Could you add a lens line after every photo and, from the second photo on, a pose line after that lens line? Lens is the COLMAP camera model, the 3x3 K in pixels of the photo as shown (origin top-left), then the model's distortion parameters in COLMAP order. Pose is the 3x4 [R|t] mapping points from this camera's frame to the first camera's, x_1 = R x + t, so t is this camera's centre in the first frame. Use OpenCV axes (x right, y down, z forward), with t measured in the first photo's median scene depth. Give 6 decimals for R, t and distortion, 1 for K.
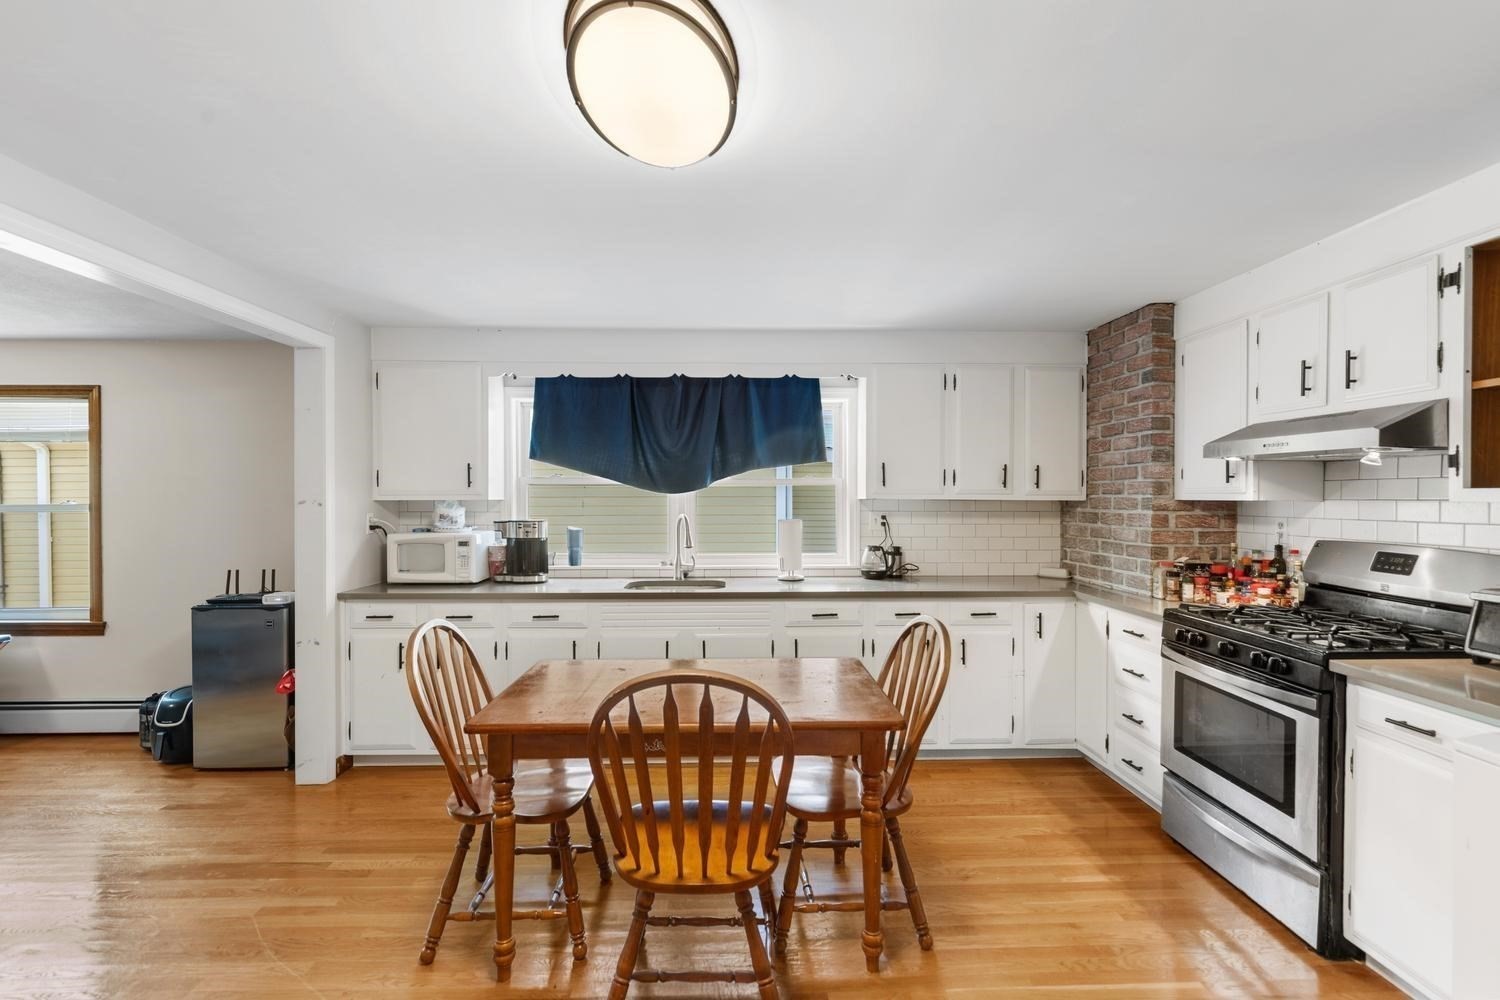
lens RADIAL K [[700.0, 0, 750.0], [0, 700.0, 500.0], [0, 0, 1]] dist [-0.001462, -0.000208]
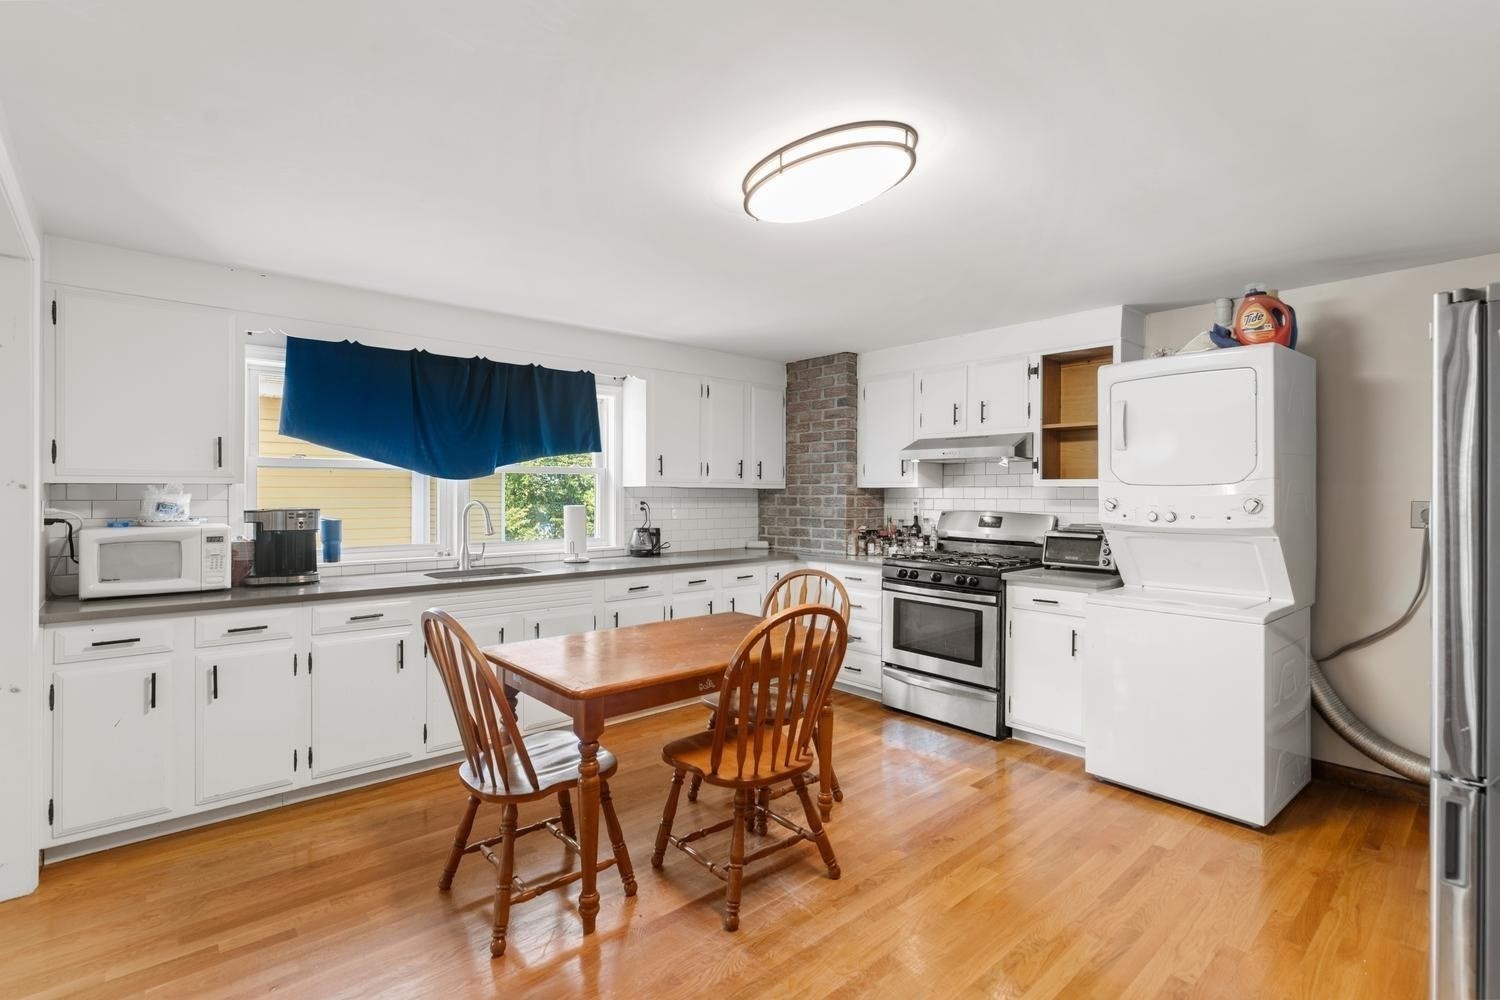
lens RADIAL K [[700.9, 0, 750.4], [0, 700.9, 489.2], [0, 0, 1]] dist [0.000507, -0.000049]
pose [[0.765289, 0.004811, 0.643669, -0.449885], [0.001486, 0.999956, -0.009240, 0.014488], [-0.643685, 0.008028, 0.765248, 0.016145]]
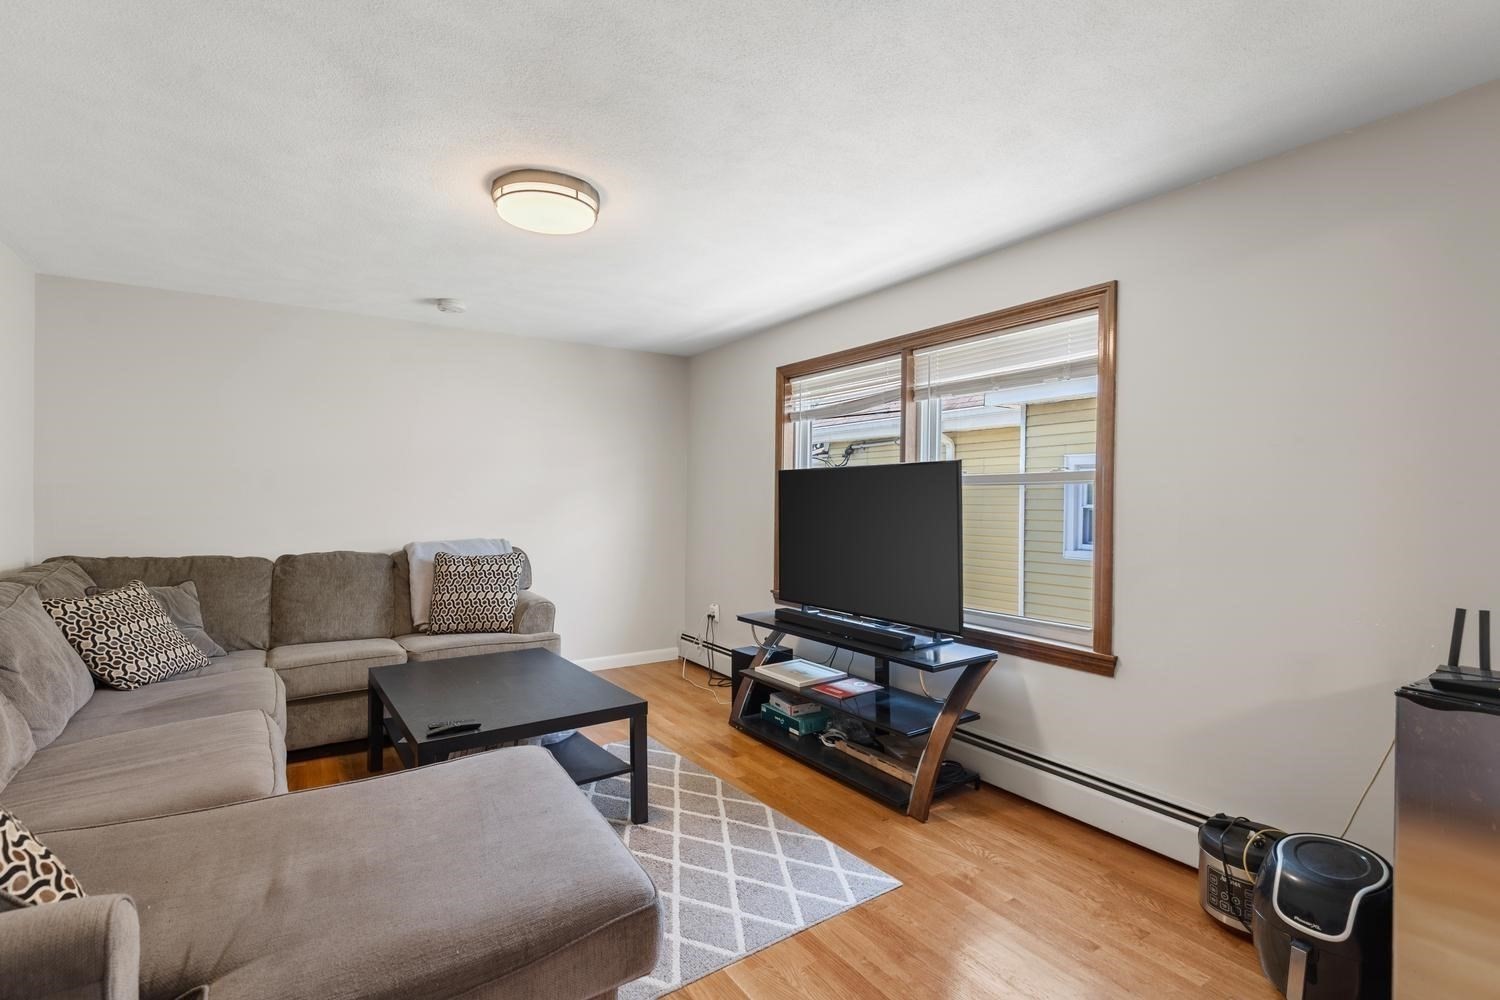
lens RADIAL K [[707.3, 0, 750.4], [0, 707.3, 507.3], [0, 0, 1]] dist [0.003865, -0.000857]
pose [[0.523272, 0.016186, -0.852012, -0.589945], [-0.014365, 0.999845, 0.010172, 0.040773], [0.852045, 0.006916, 0.523423, 0.408745]]
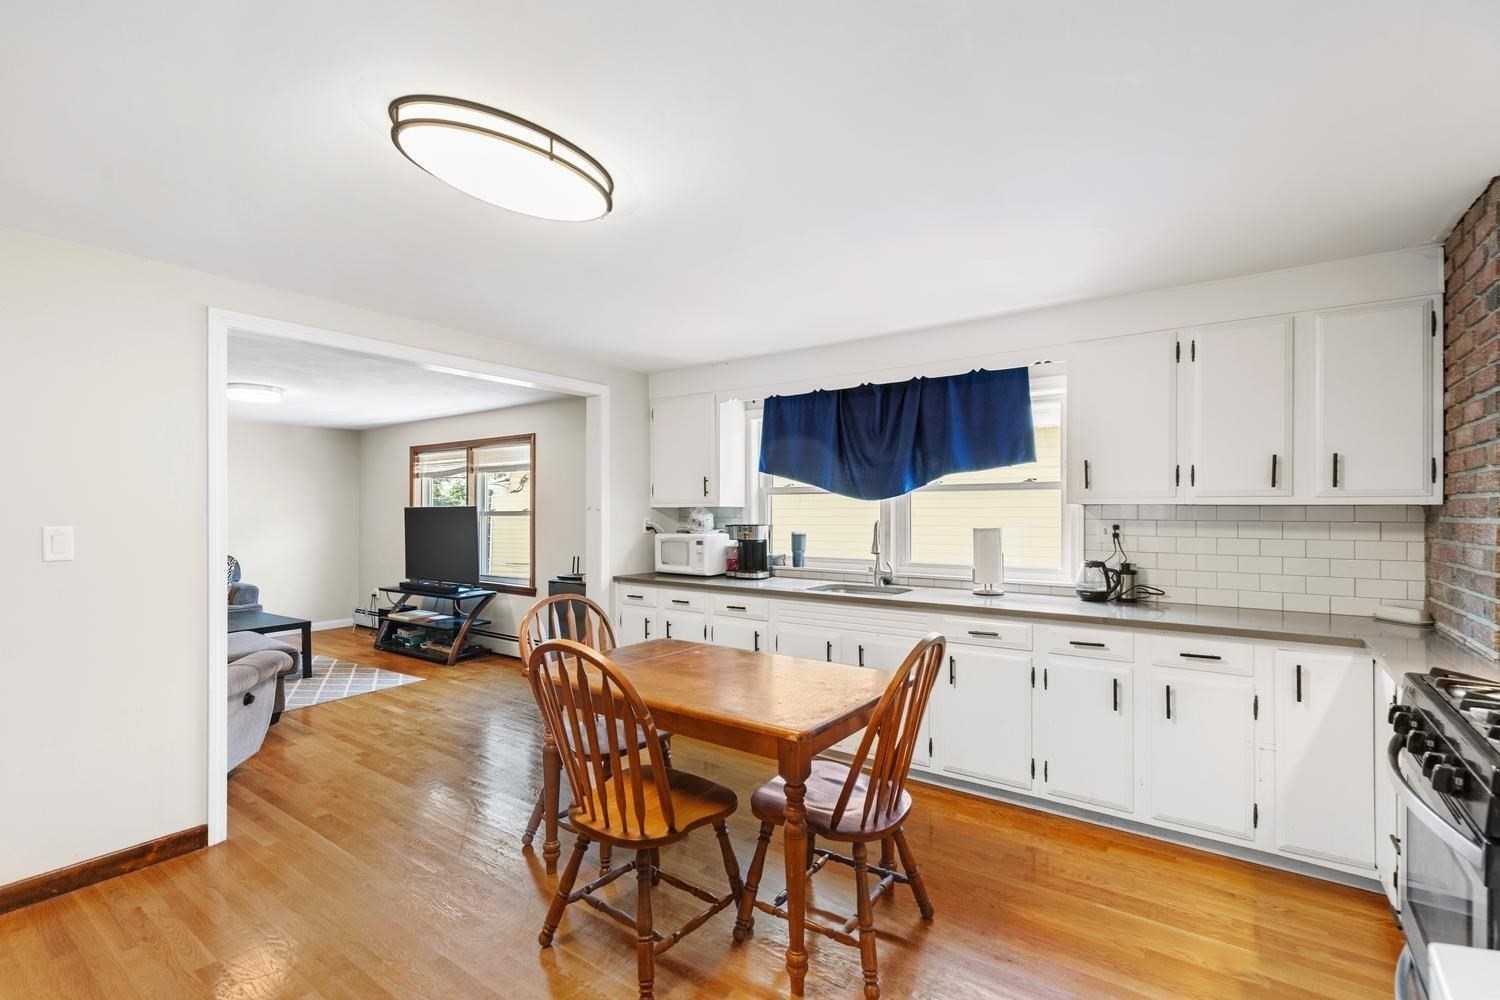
lens RADIAL K [[678.0, 0, 746.2], [0, 678.0, 509.4], [0, 0, 1]] dist [0.003959, -0.000193]
pose [[0.788953, -0.001427, -0.614452, 0.372061], [-0.002867, 0.999978, -0.006003, 0.011145], [0.614447, 0.006497, 0.788932, 0.120019]]
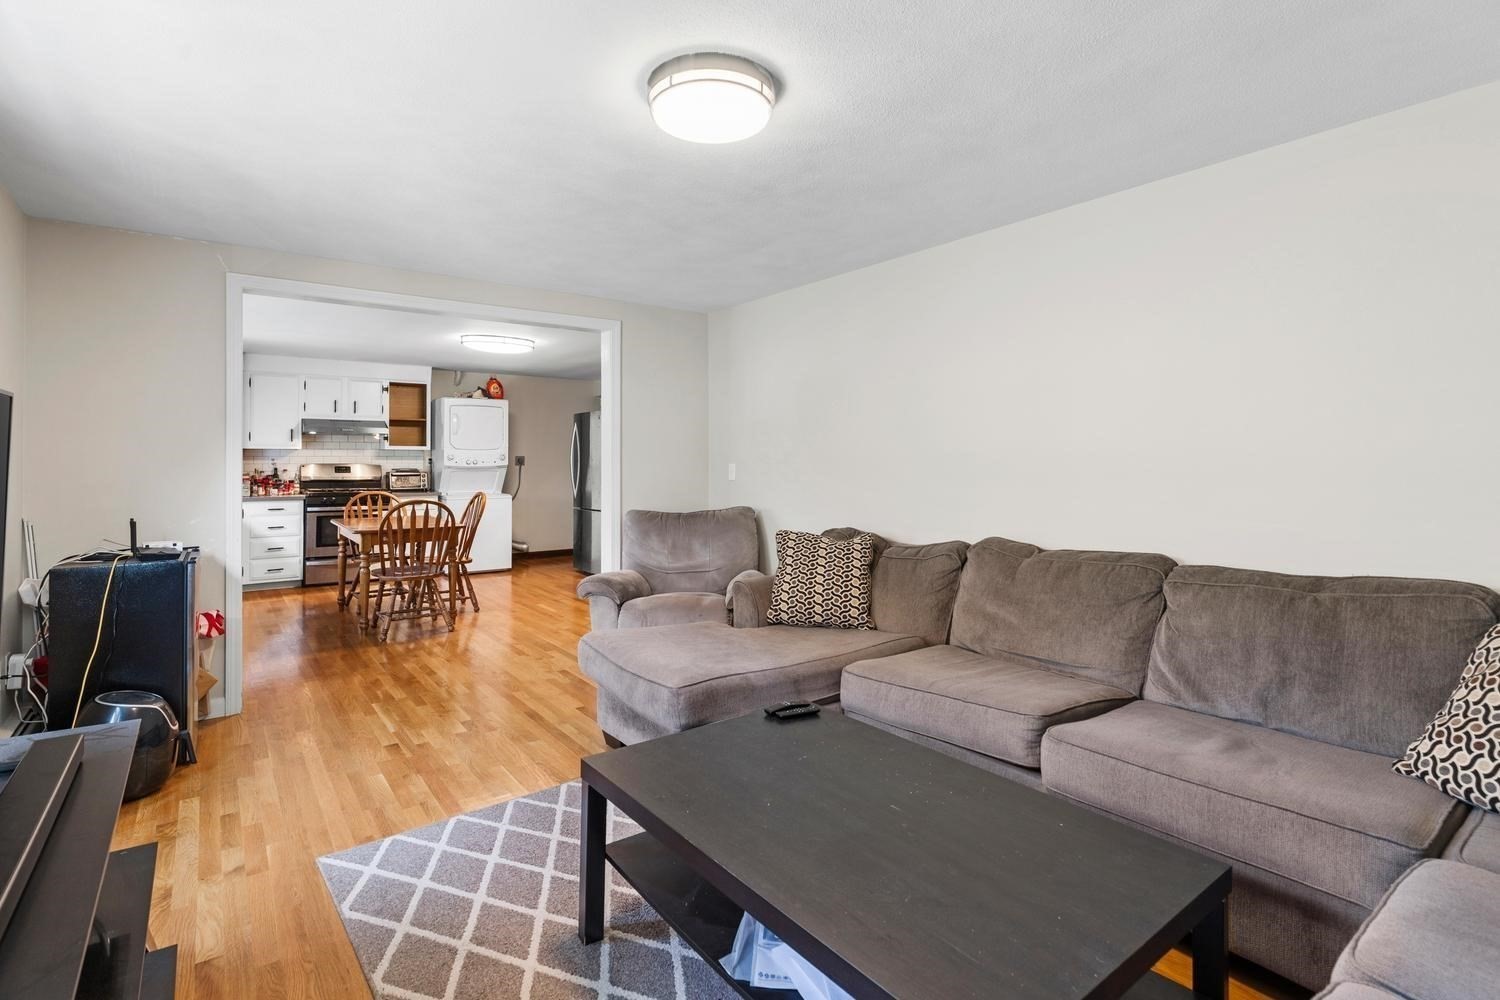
lens RADIAL K [[709.2, 0, 742.7], [0, 709.2, 455.5], [0, 0, 1]] dist [-0.013081, -0.000097]
pose [[-0.577913, 0.007797, 0.816061, -1.687951], [0.006391, 0.999967, -0.005028, 0.035300], [-0.816074, 0.002310, -0.577943, 0.873906]]
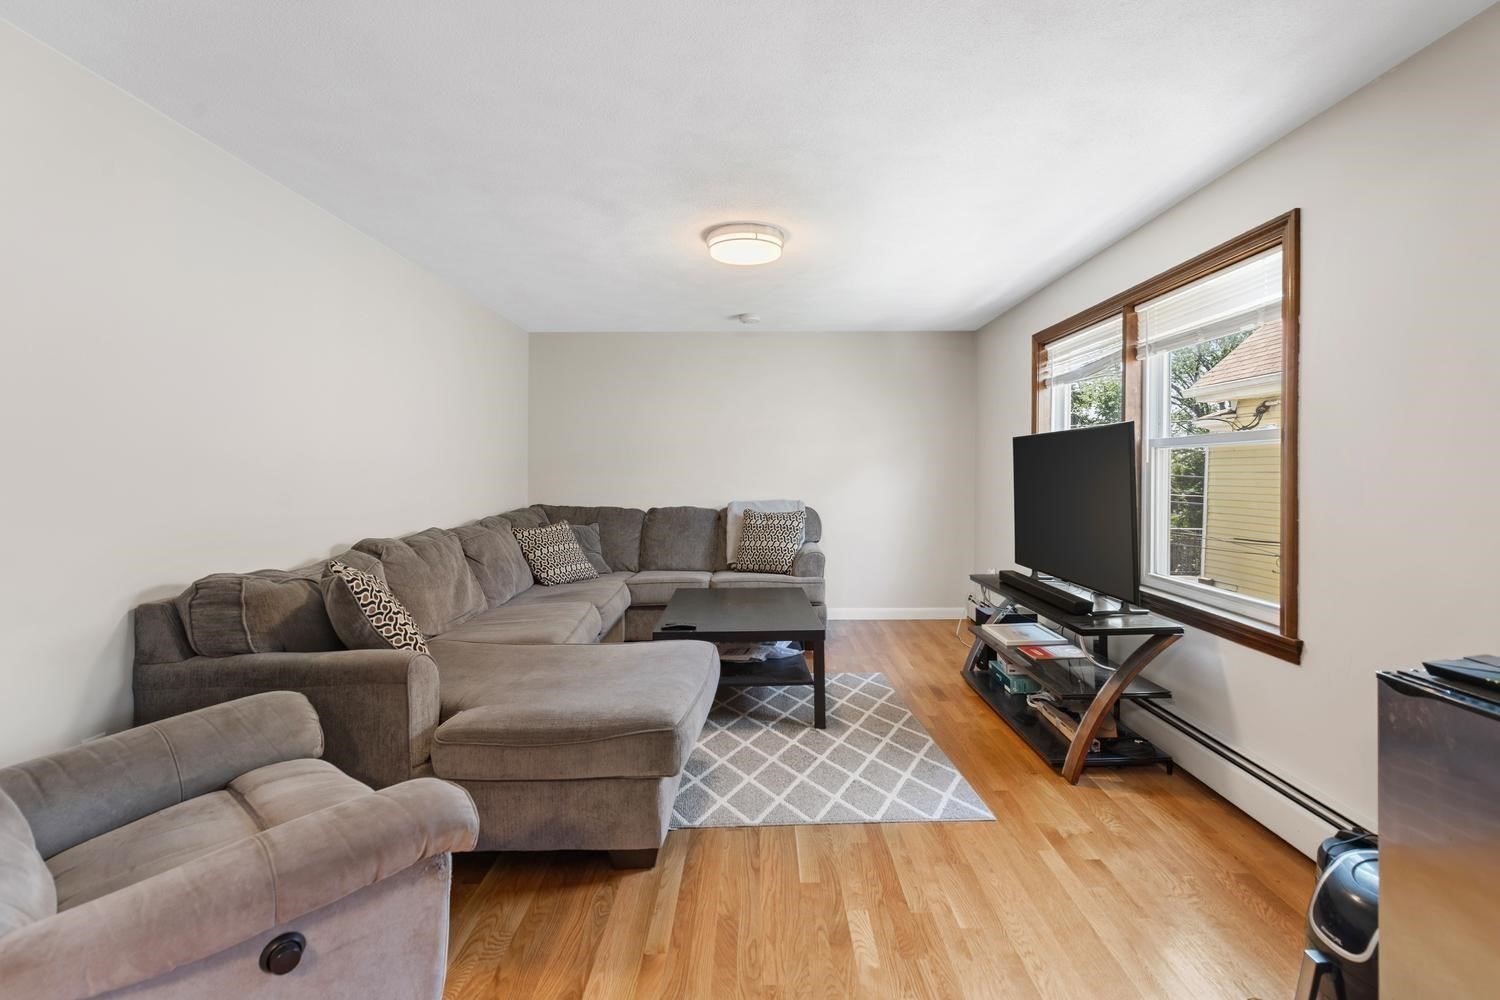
lens RADIAL K [[696.1, 0, 759.6], [0, 696.1, 468.9], [0, 0, 1]] dist [0.000564, -0.000334]
pose [[-0.028705, 0.002060, -0.999586, -0.392712], [-0.006865, 0.999974, 0.002258, 0.044796], [0.999564, 0.006927, -0.028690, 0.631378]]
